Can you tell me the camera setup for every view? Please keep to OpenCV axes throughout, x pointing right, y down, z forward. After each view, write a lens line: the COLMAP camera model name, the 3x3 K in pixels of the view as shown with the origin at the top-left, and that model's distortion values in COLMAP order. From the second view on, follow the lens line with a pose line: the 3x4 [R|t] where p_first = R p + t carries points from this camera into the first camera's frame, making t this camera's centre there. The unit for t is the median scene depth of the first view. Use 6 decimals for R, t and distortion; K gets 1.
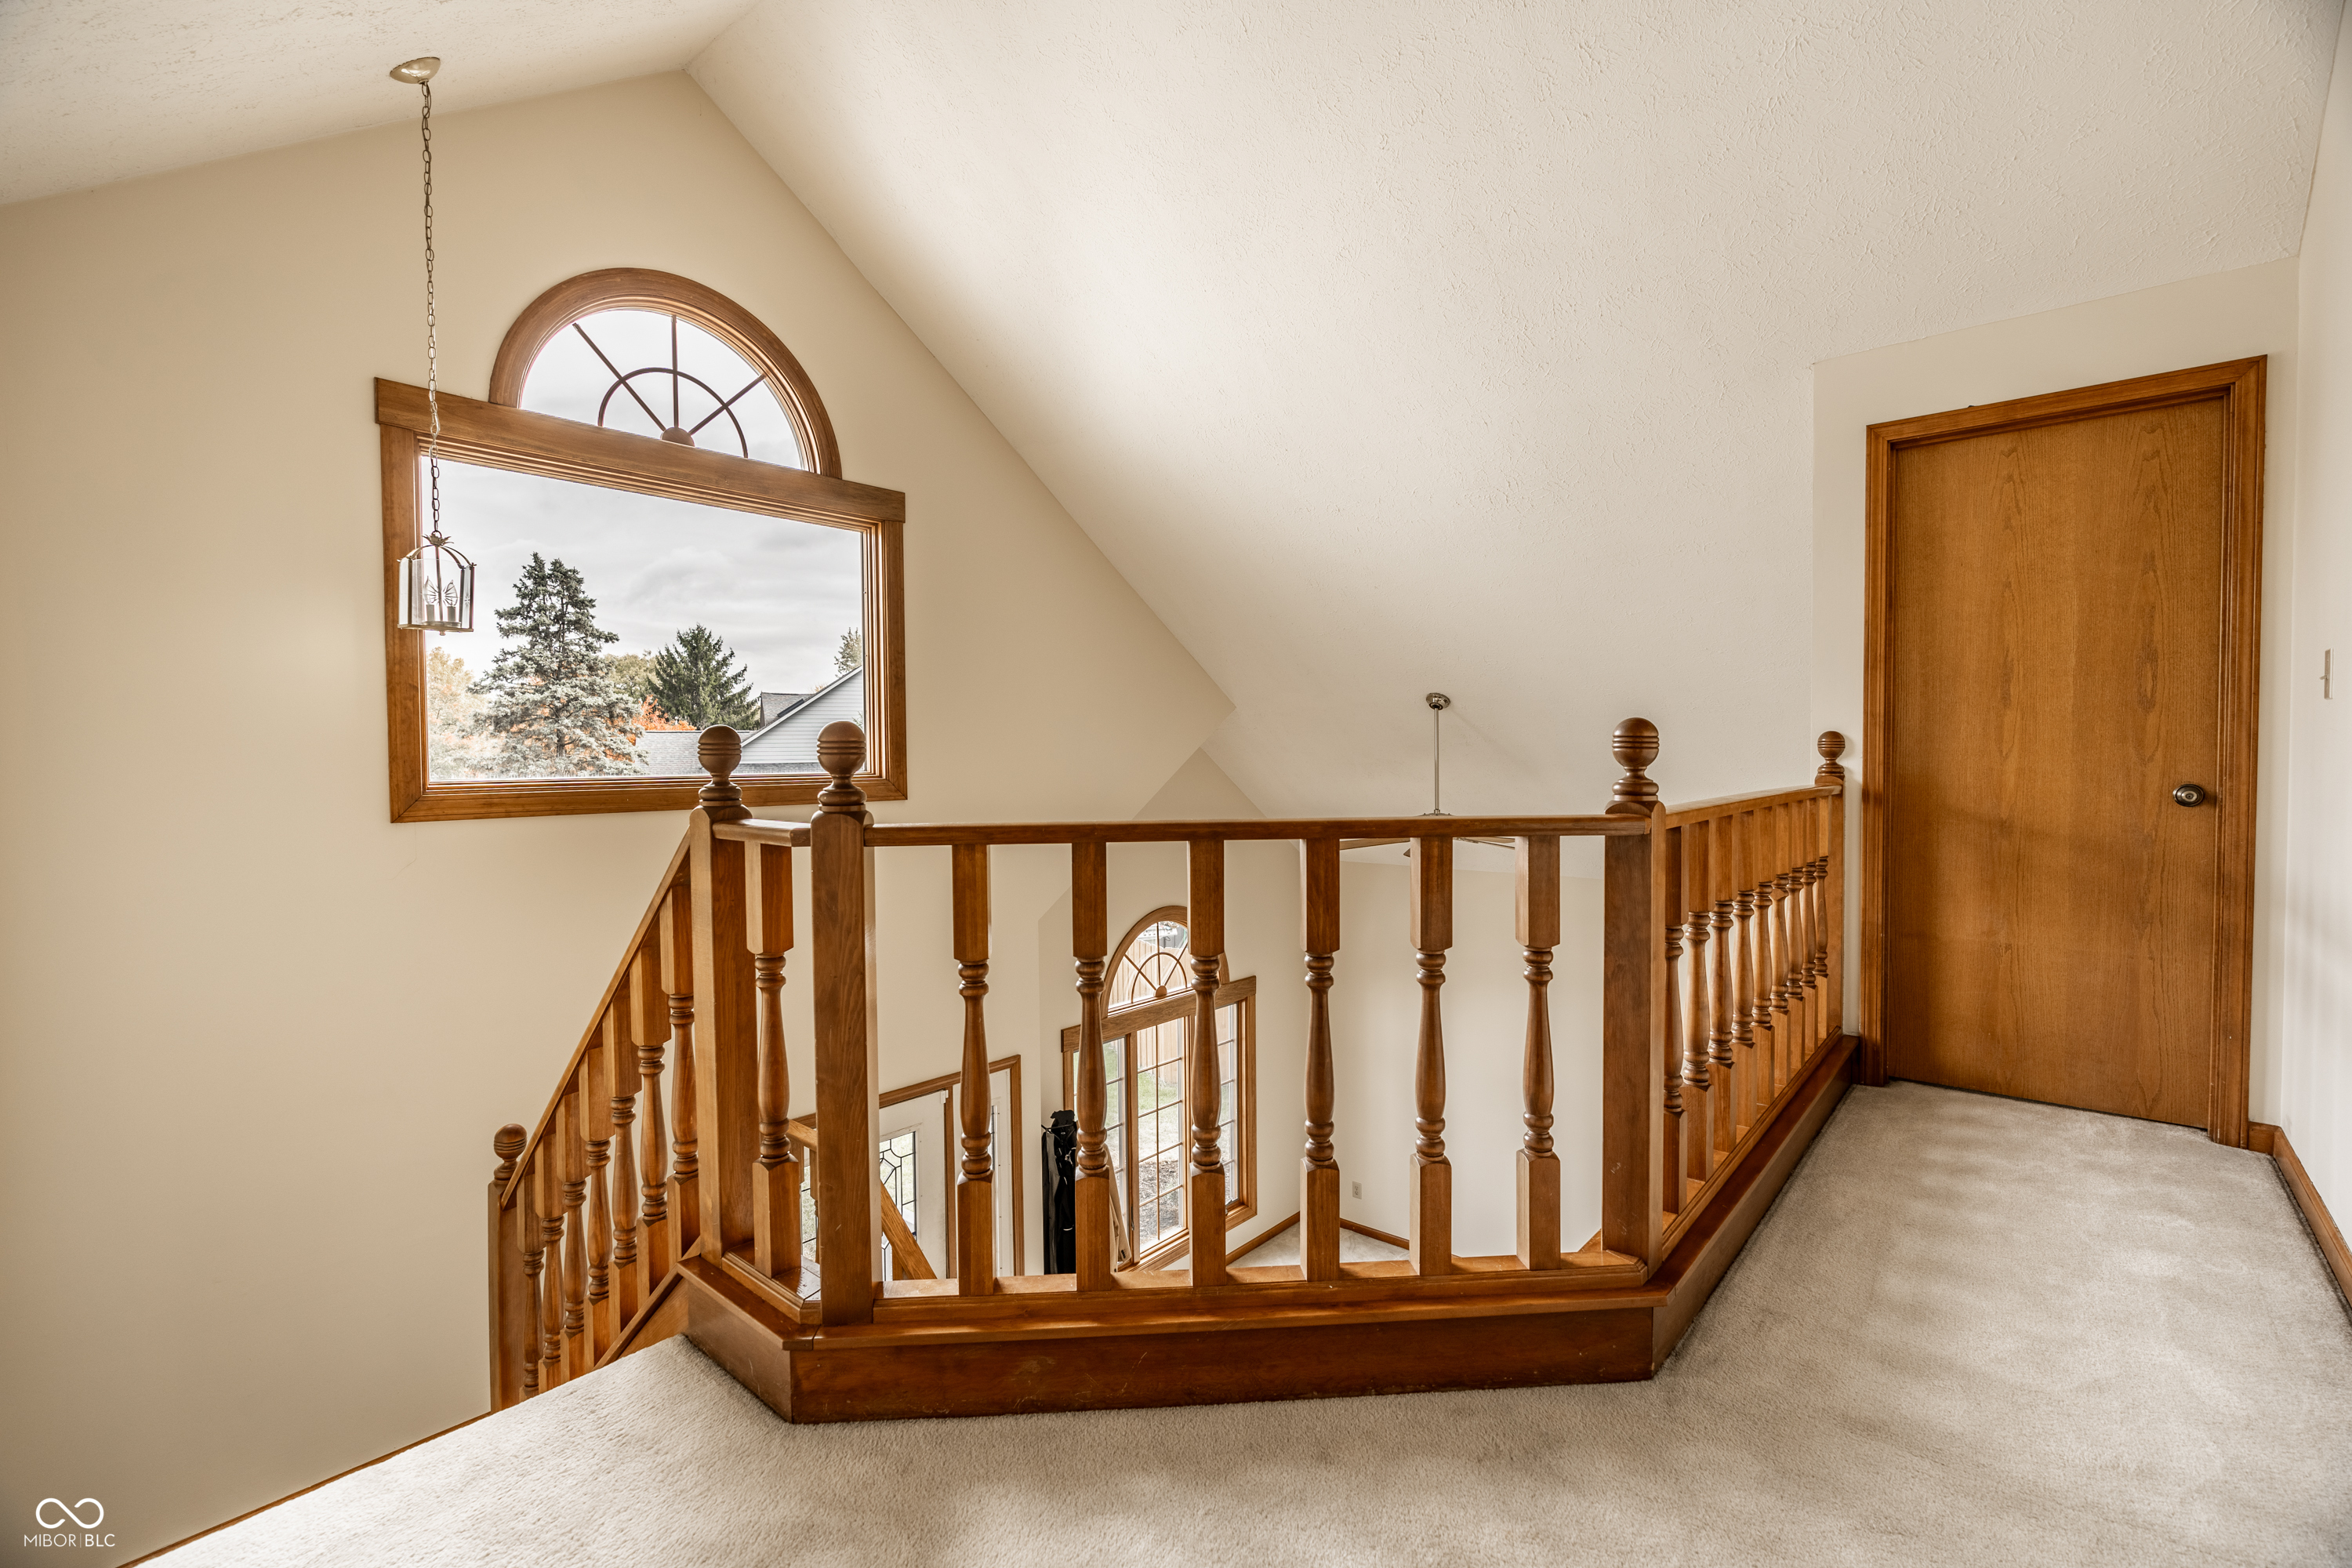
lens RADIAL K [[1048.5, 0, 1169.3], [0, 1048.5, 776.9], [0, 0, 1]] dist [-0.004463, 0.002104]
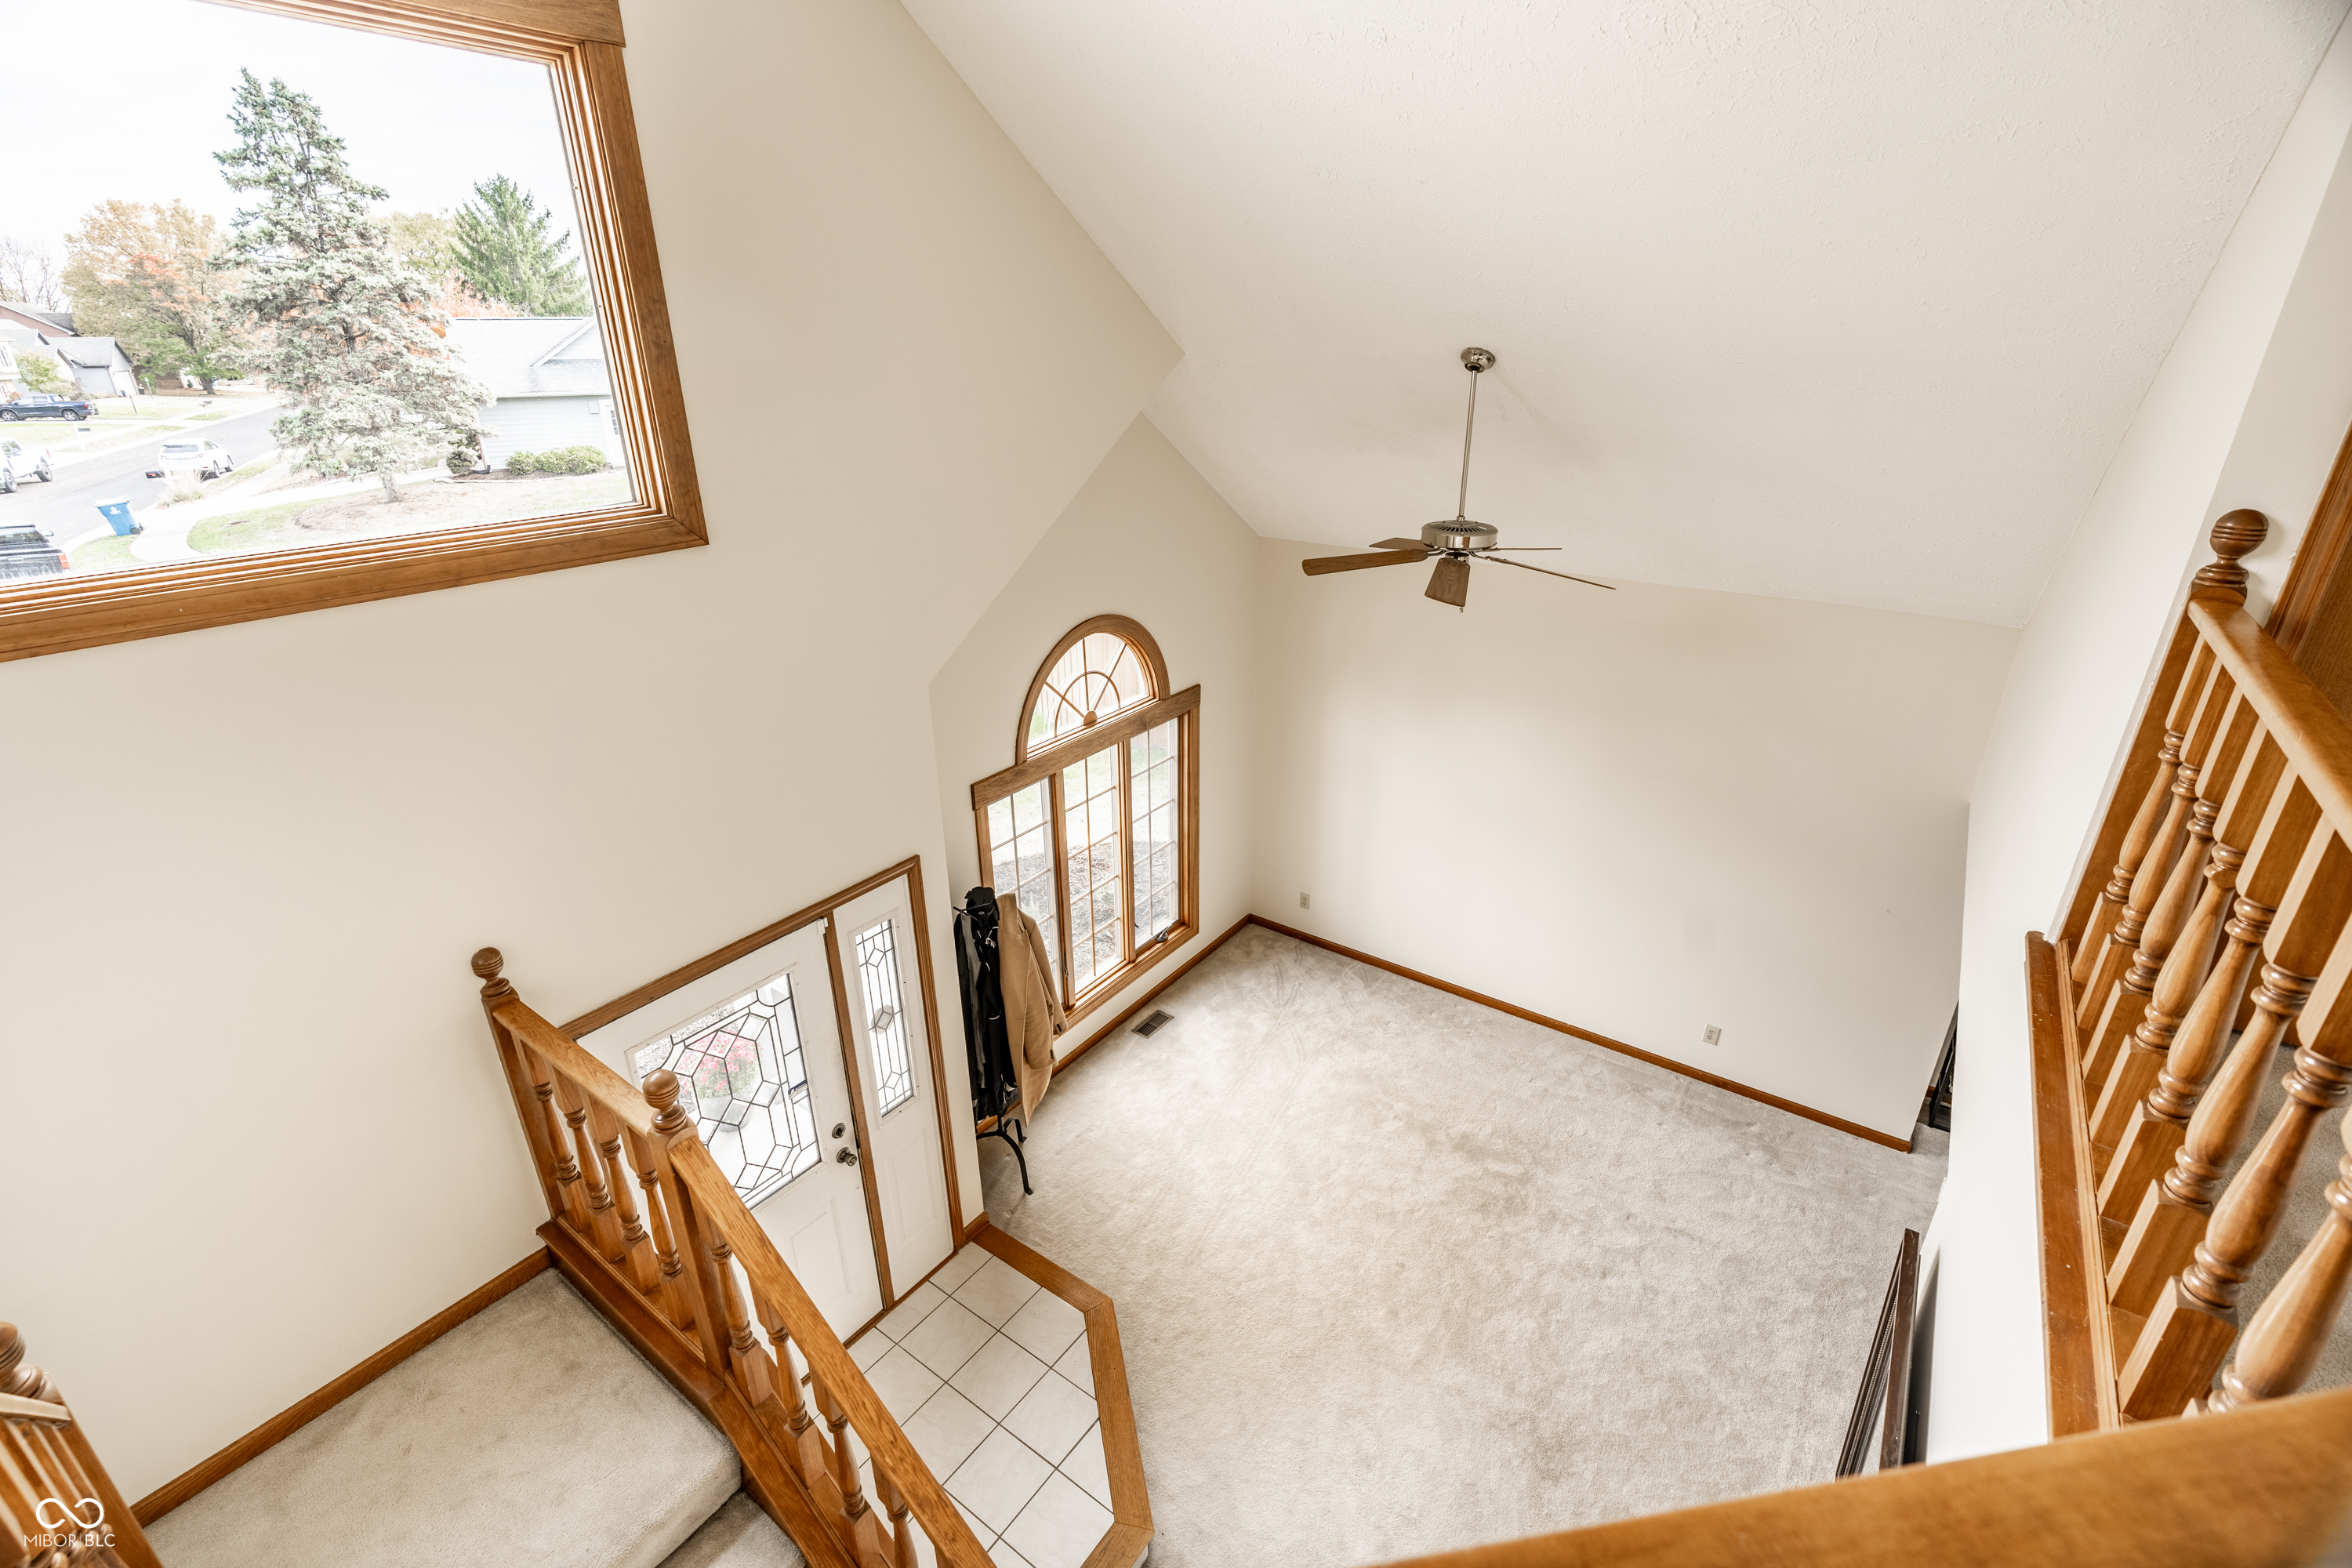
lens RADIAL K [[1048.5, 0, 1168.1], [0, 1048.5, 774.8], [0, 0, 1]] dist [-0.004463, 0.002104]
pose [[0.996574, -0.031315, 0.076546, -0.002187], [0.001135, 0.930635, 0.365947, -0.010963], [-0.082696, -0.364606, 0.927482, 0.040662]]
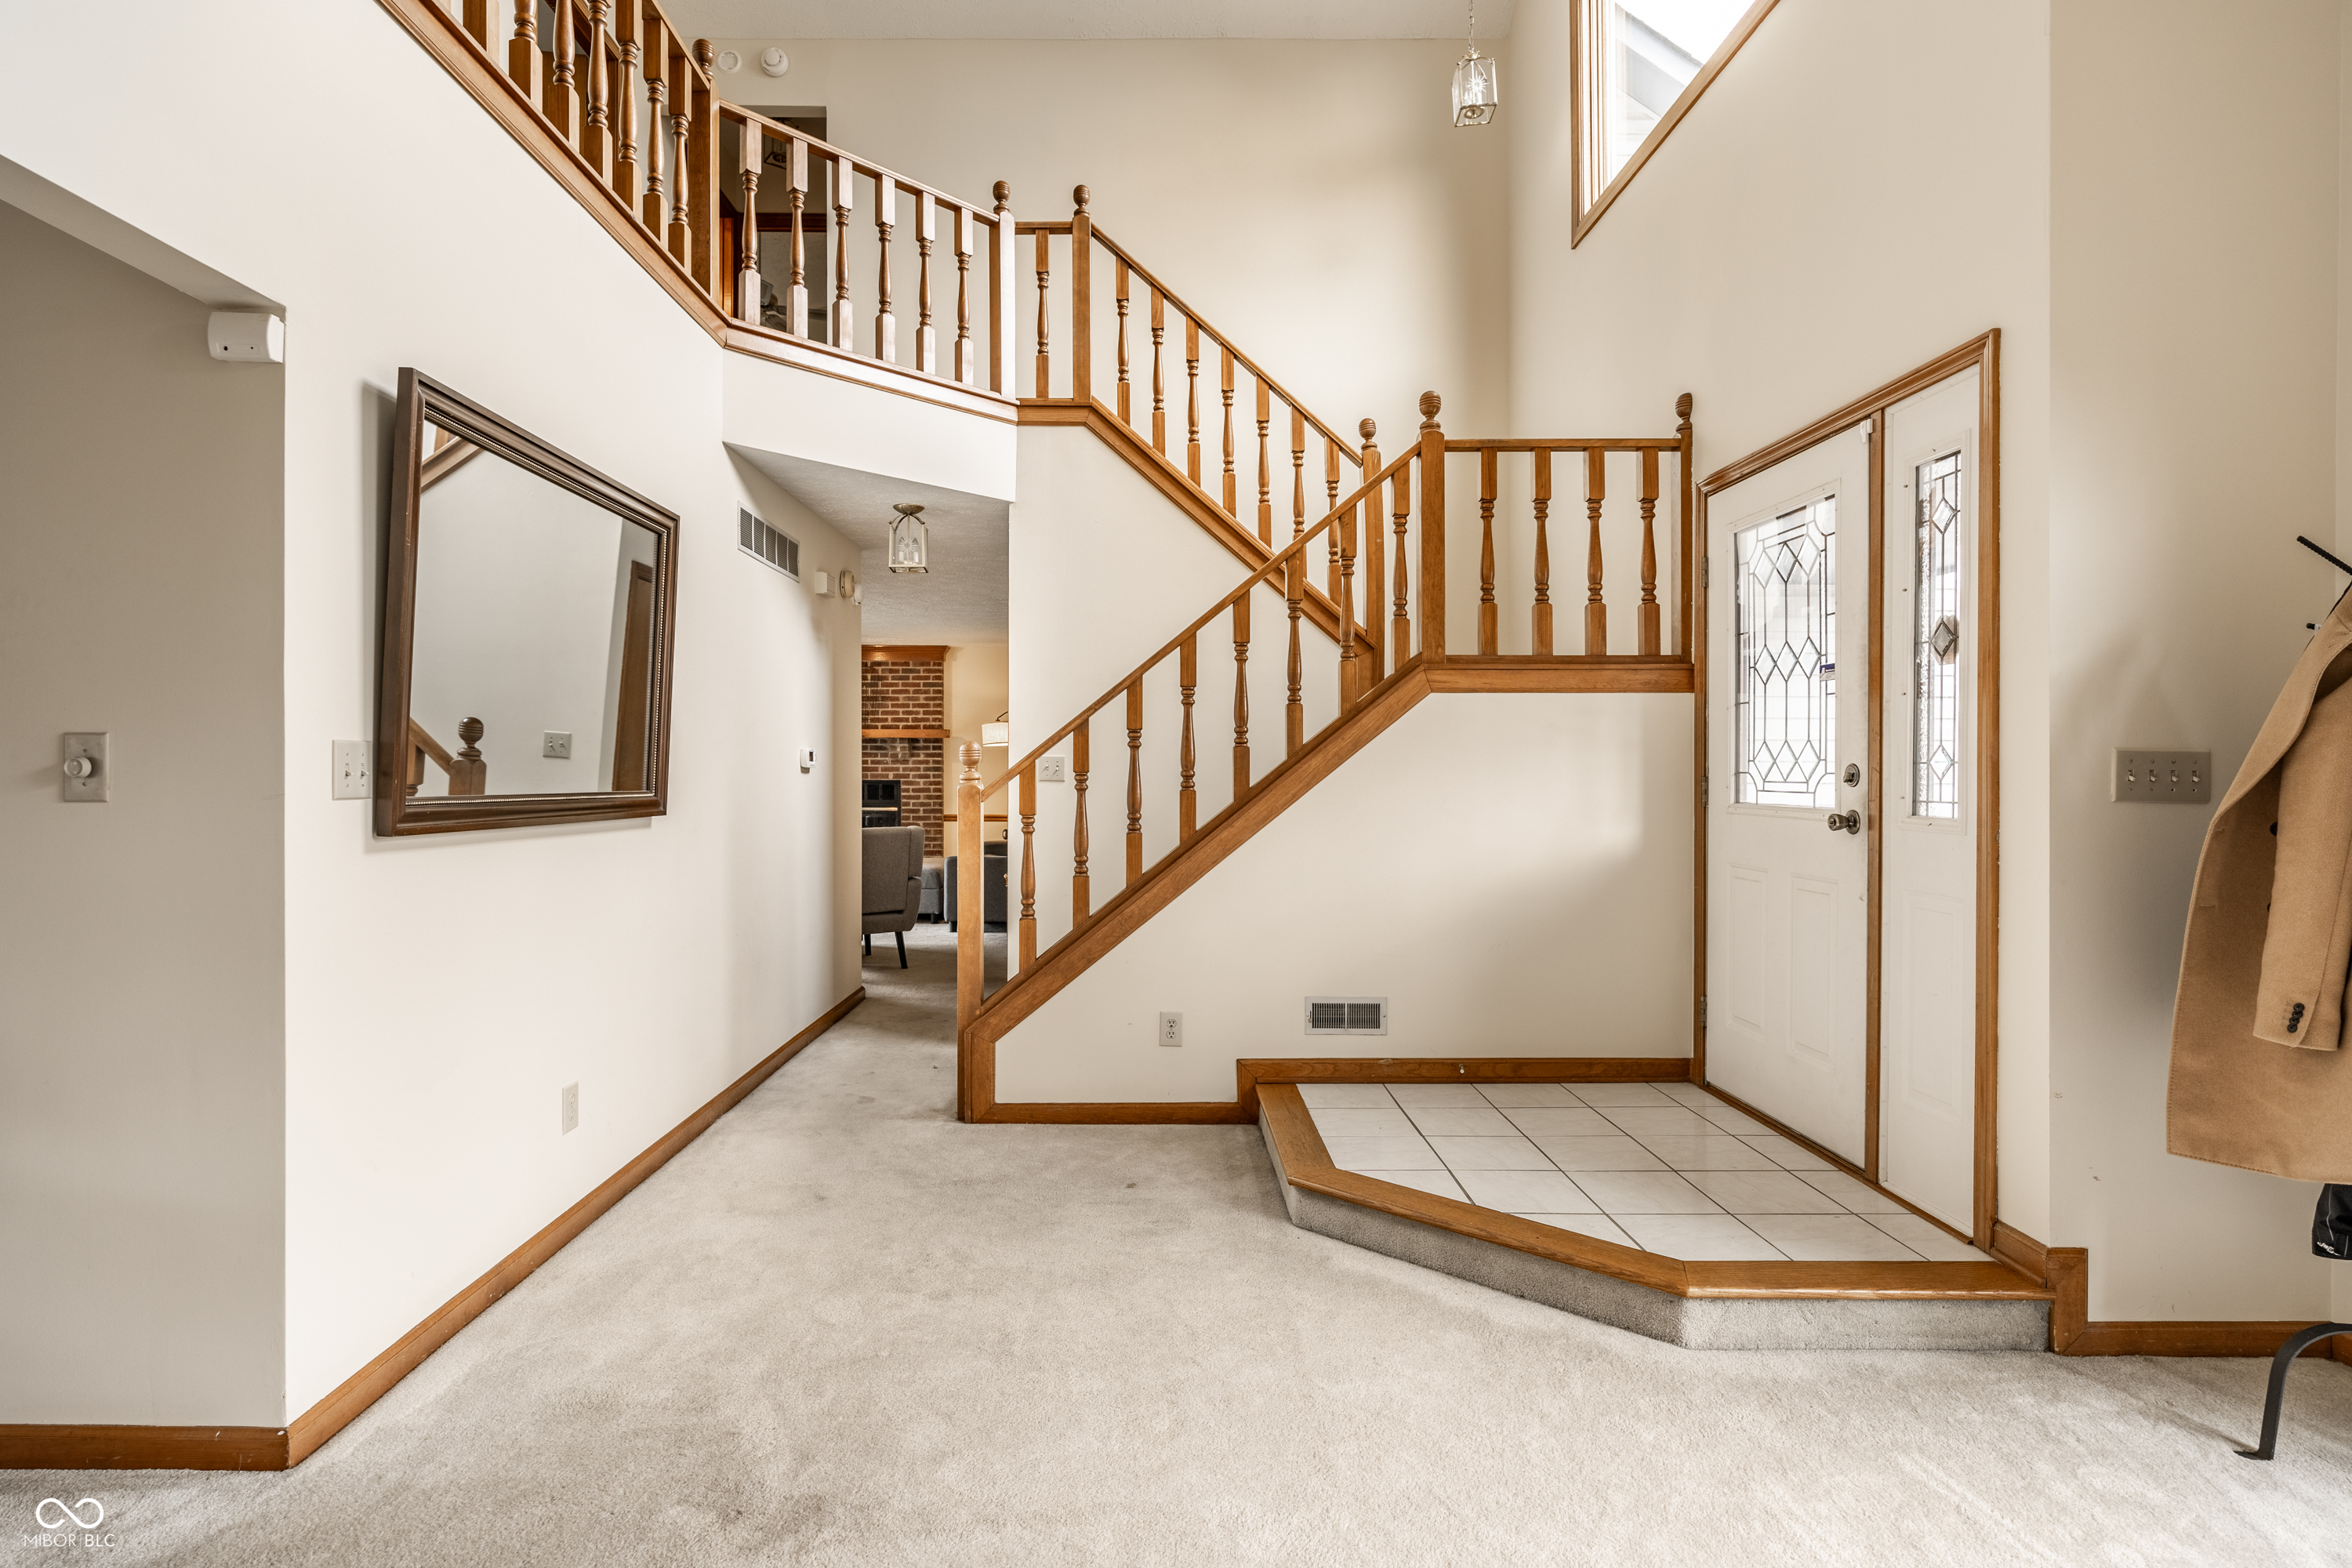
lens RADIAL K [[1185.9, 0, 1166.4], [0, 1185.9, 780.4], [0, 0, 1]] dist [-0.004570, 0.001619]
pose [[-0.751591, 0.009150, -0.659566, 0.064256], [-0.012413, 0.999531, 0.028010, 0.064040], [0.659513, 0.029239, -0.751124, 0.165332]]
